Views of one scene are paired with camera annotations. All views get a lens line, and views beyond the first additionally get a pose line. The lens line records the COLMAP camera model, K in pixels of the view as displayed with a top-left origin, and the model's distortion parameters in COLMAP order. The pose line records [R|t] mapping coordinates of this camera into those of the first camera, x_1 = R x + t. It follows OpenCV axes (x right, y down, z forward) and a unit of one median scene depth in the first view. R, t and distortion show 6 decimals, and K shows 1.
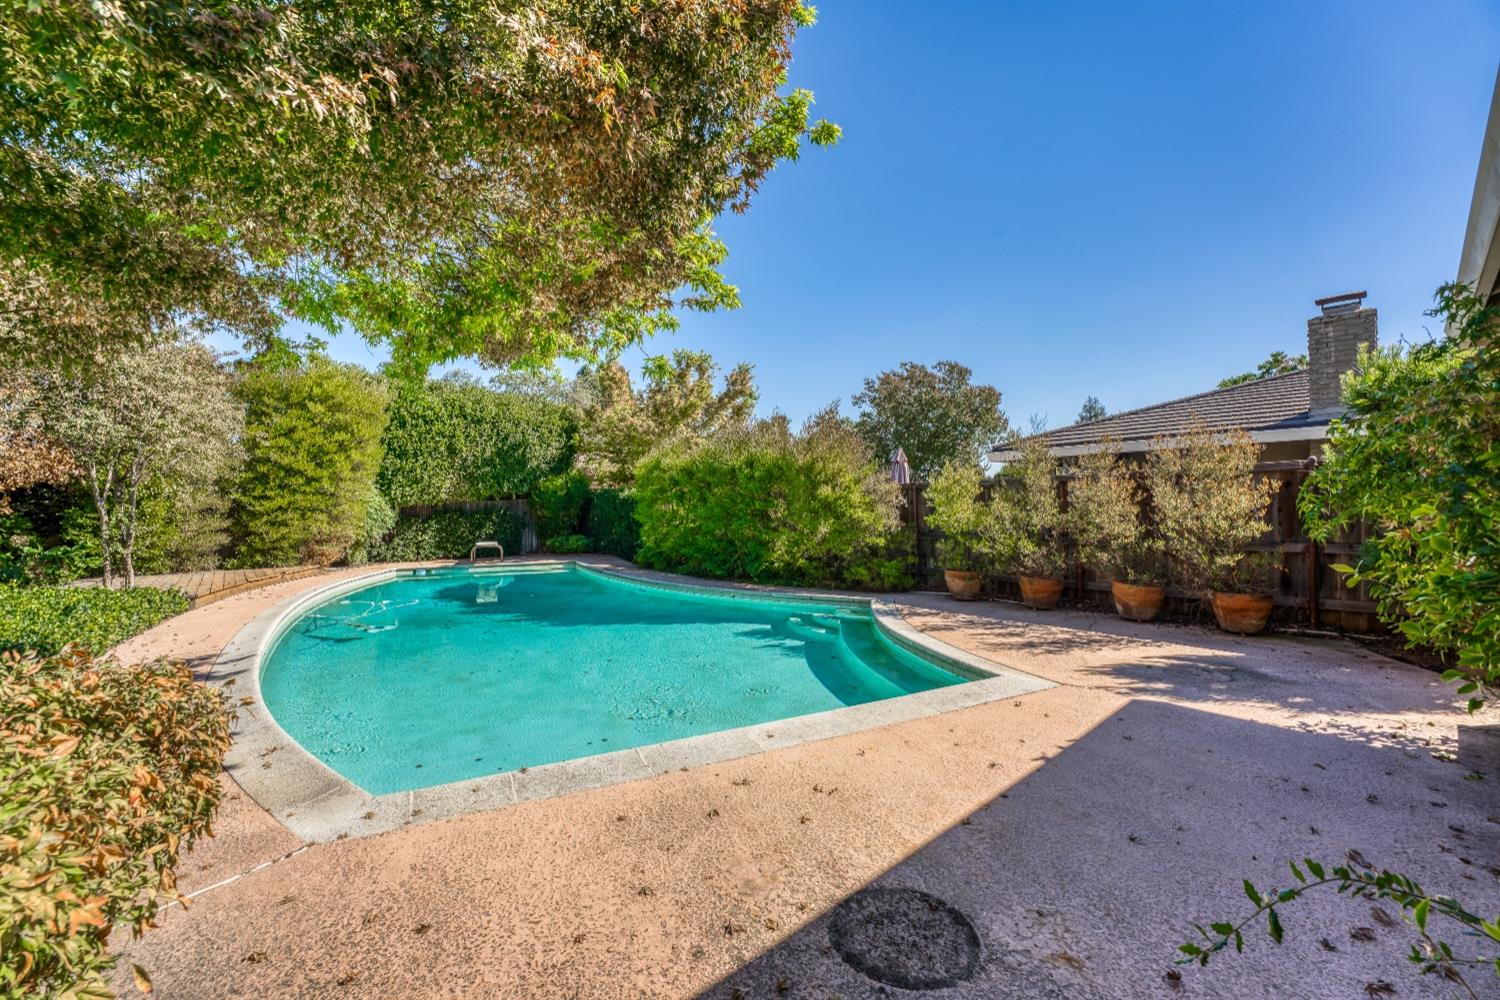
lens RADIAL K [[608.0, 0, 754.0], [0, 608.0, 503.4], [0, 0, 1]] dist [-0.028762, 0.004210]
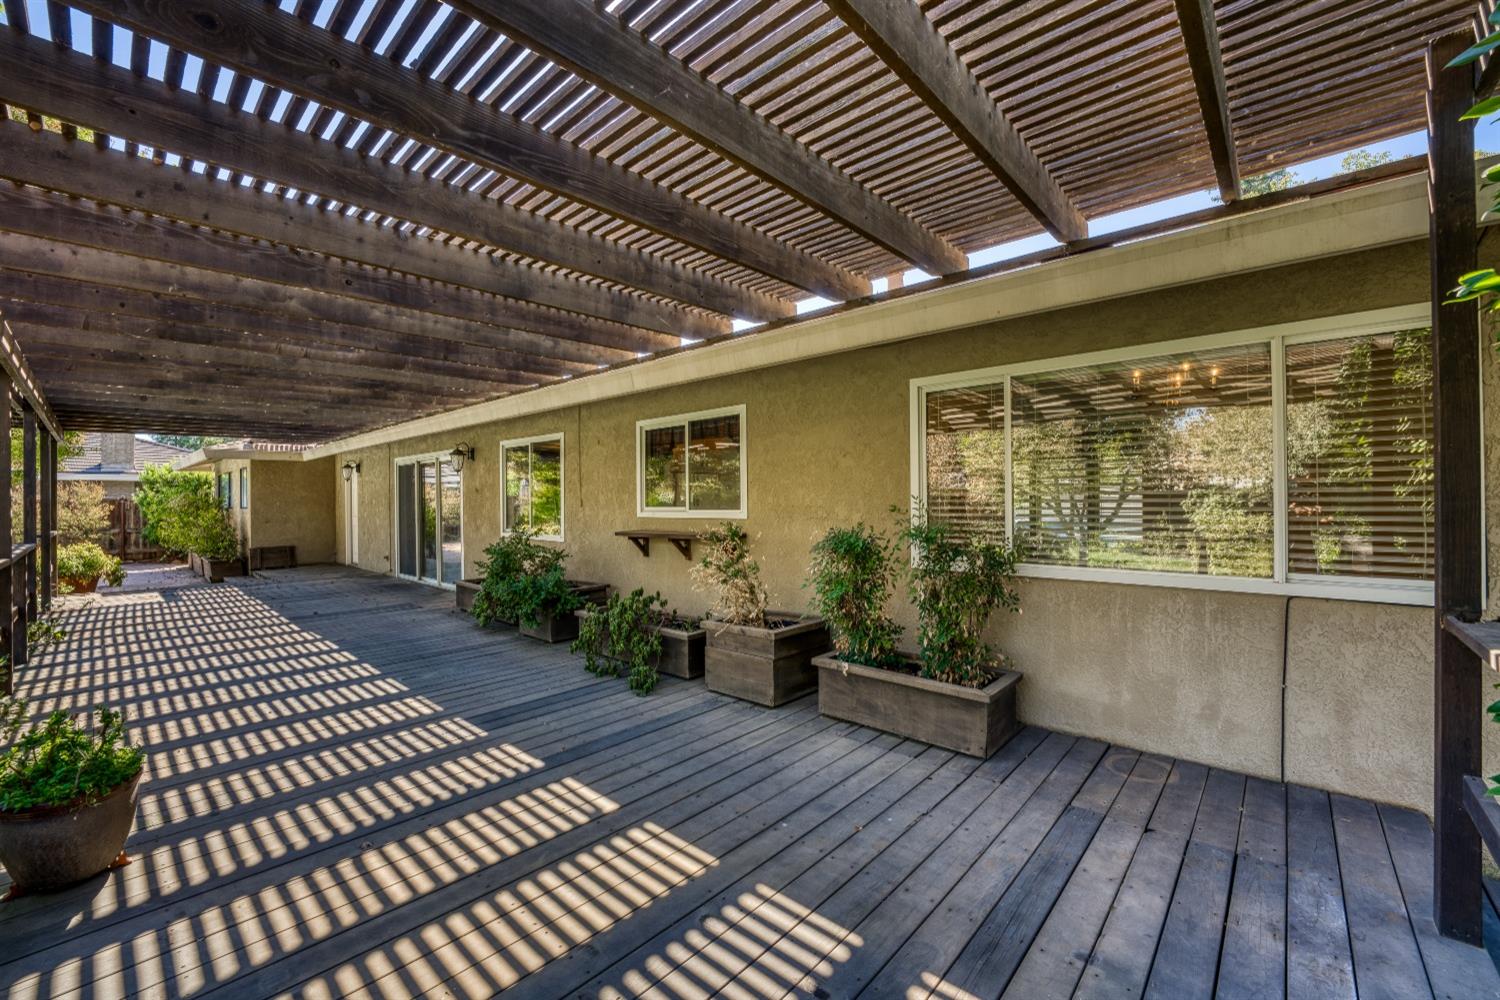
lens RADIAL K [[608.0, 0, 730.1], [0, 608.0, 505.0], [0, 0, 1]] dist [-0.028762, 0.004210]
pose [[-0.080201, -0.002954, 0.996774, -1.176861], [-0.003435, 0.999990, 0.002687, -0.033851], [-0.996773, -0.003209, -0.080211, -0.914545]]
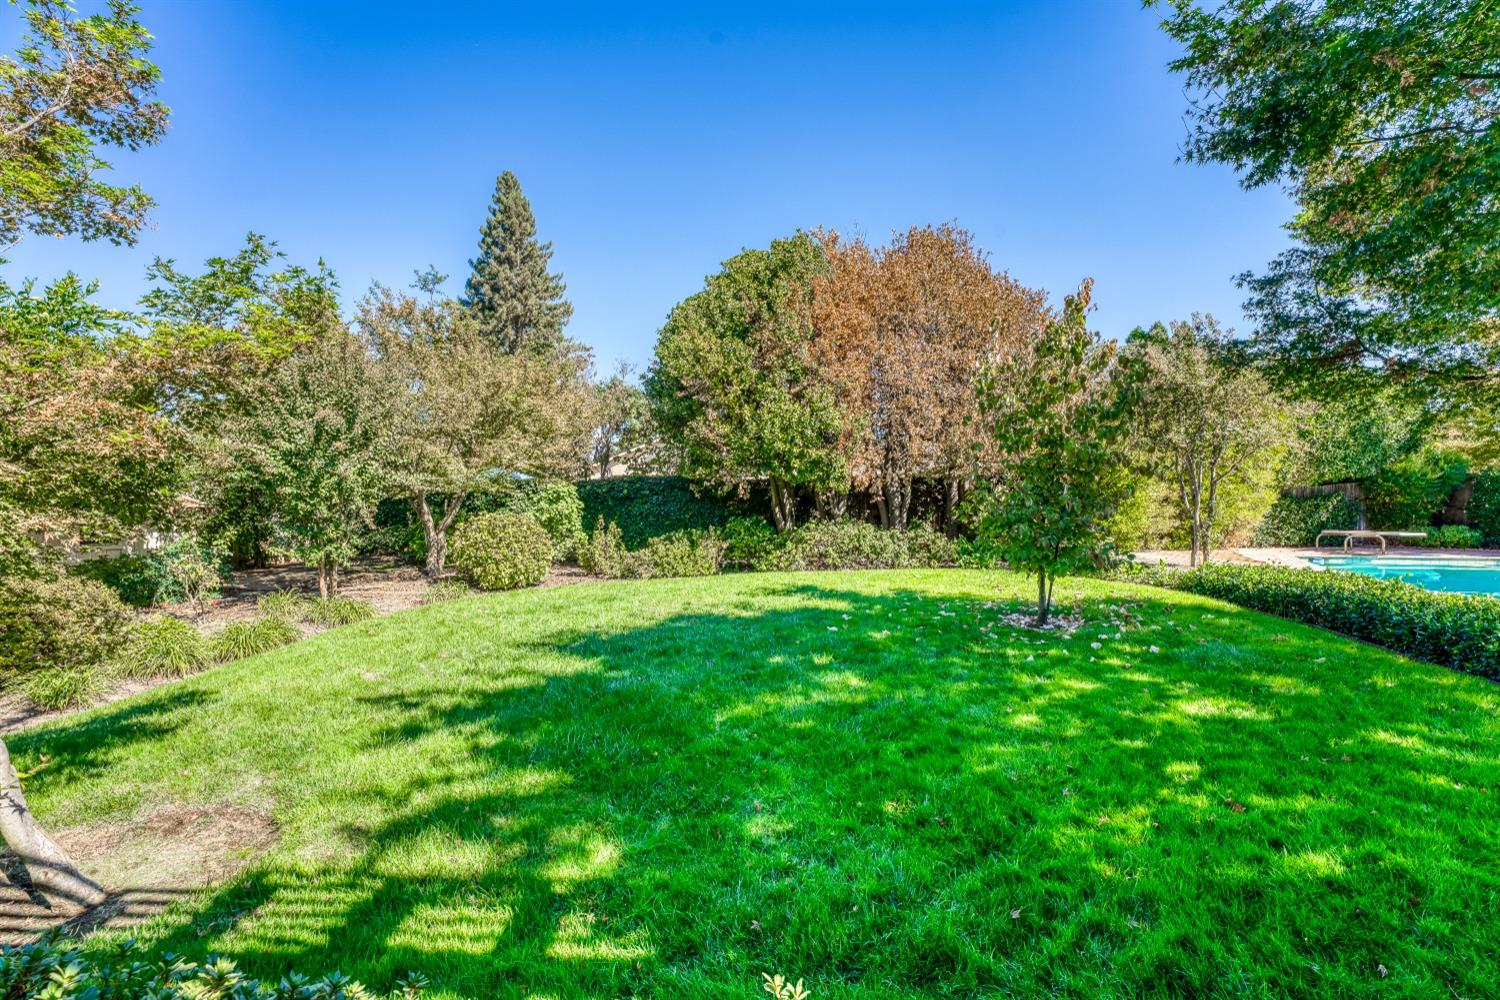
lens RADIAL K [[608.0, 0, 752.2], [0, 608.0, 509.4], [0, 0, 1]] dist [-0.028762, 0.004210]
pose [[0.716960, 0.010802, -0.697031, -0.726072], [0.017791, 0.999271, 0.033785, -0.024264], [0.696887, -0.036623, 0.716245, -0.436169]]
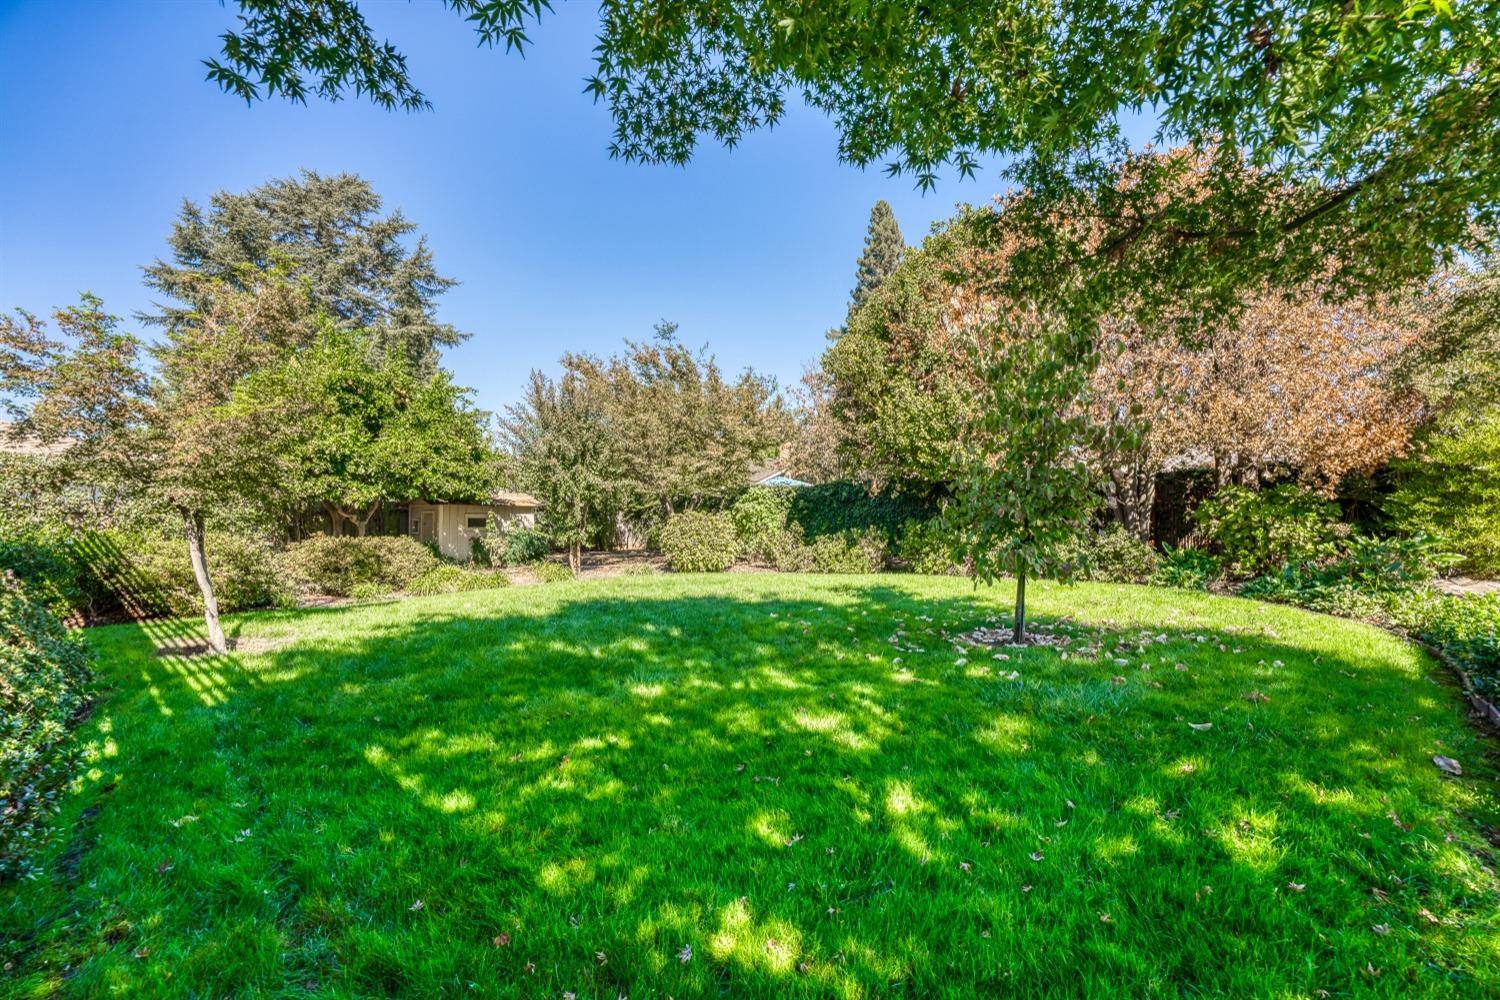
lens RADIAL K [[608.0, 0, 741.6], [0, 608.0, 511.5], [0, 0, 1]] dist [-0.028762, 0.004210]
pose [[0.137733, 0.002135, -0.990467, -0.449852], [0.024006, 0.999697, 0.005493, 0.008753], [0.990178, -0.024534, 0.137640, -0.031755]]
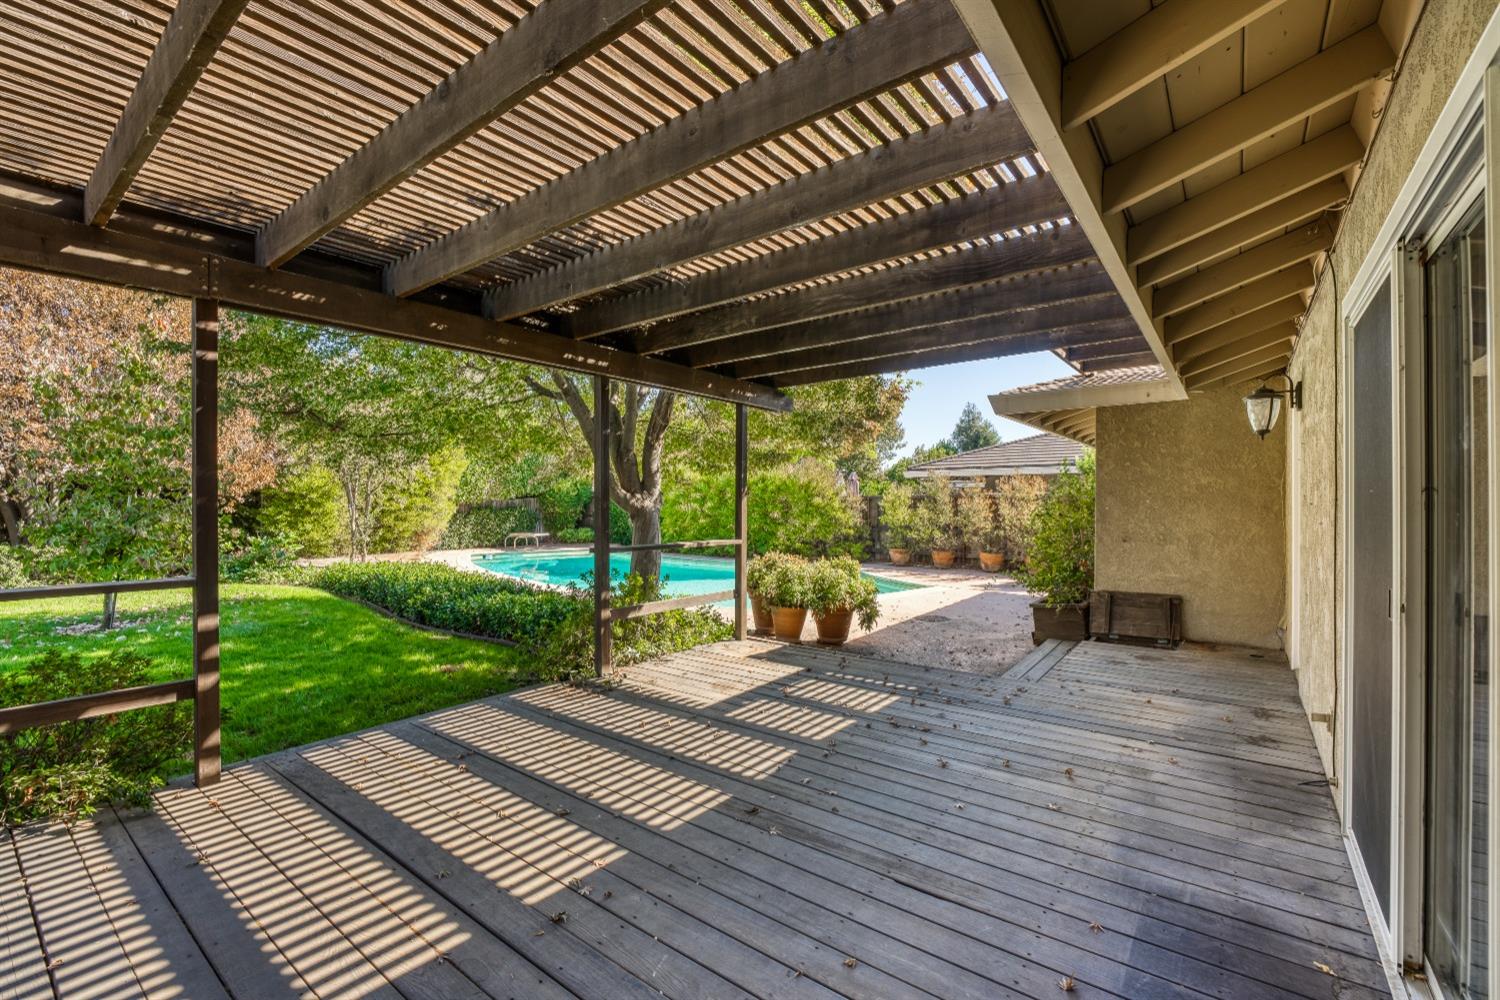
lens RADIAL K [[643.6, 0, 762.5], [0, 643.6, 499.5], [0, 0, 1]] dist [-0.016285, 0.000059]
pose [[0.979916, 0.008609, 0.199225, -0.344183], [-0.010279, 0.999920, 0.007346, -0.031771], [-0.199146, -0.009246, 0.979926, -0.605519]]
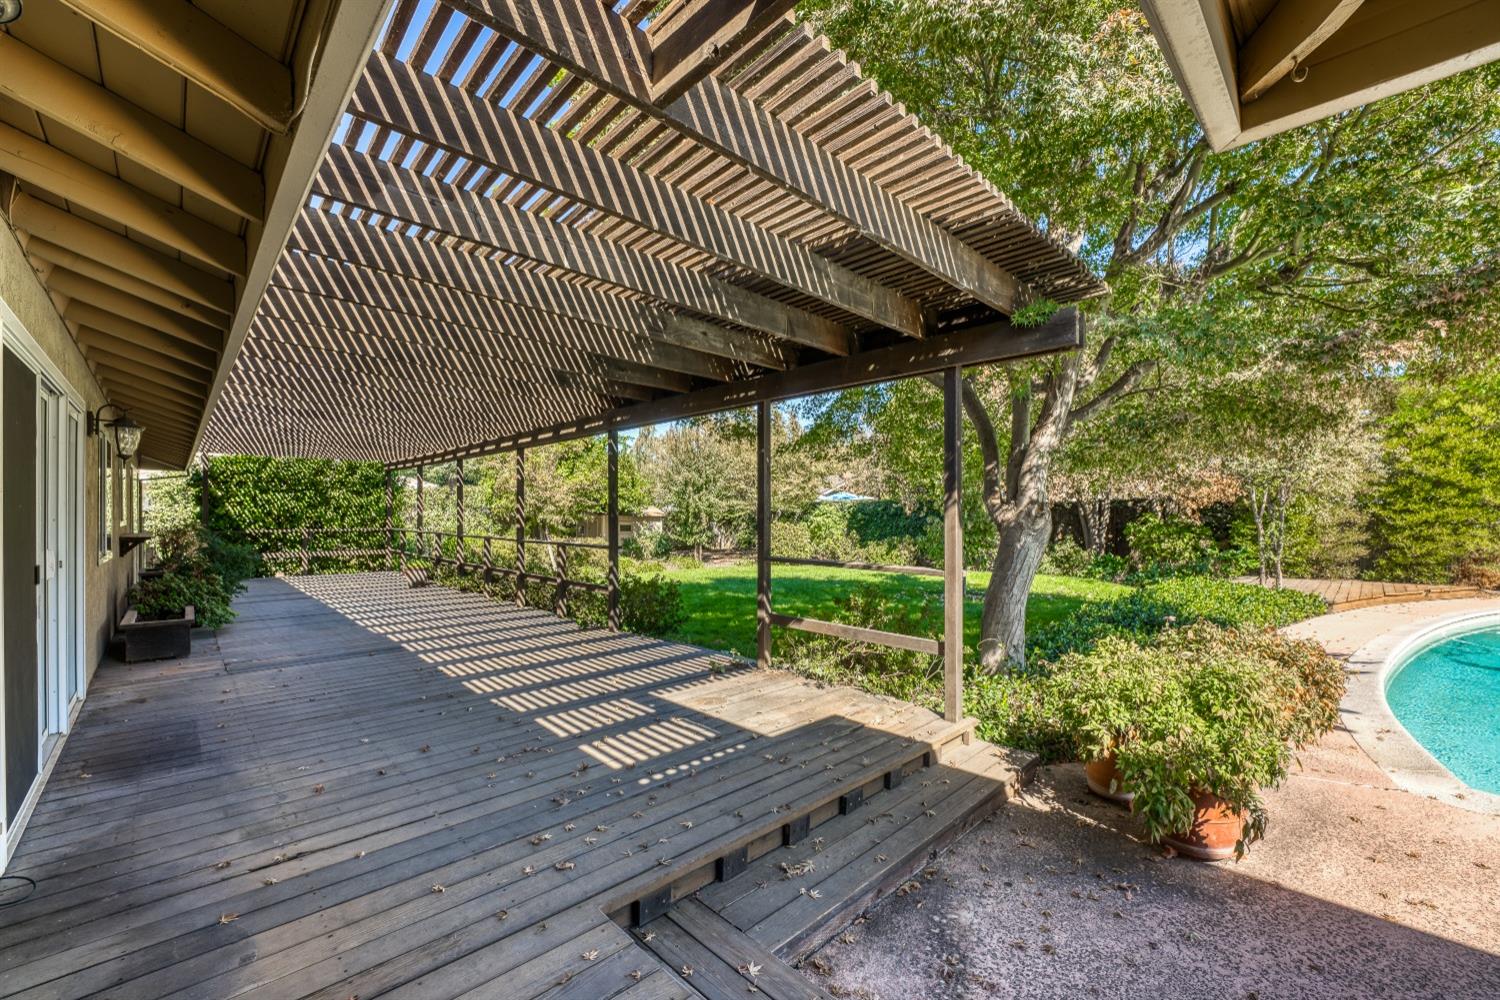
lens RADIAL K [[608.0, 0, 734.4], [0, 608.0, 519.6], [0, 0, 1]] dist [-0.028762, 0.004210]
pose [[0.023245, 0.015054, -0.999616, 0.143807], [0.013689, 0.999788, 0.015375, -0.029946], [0.999636, -0.014041, 0.023034, -0.148381]]
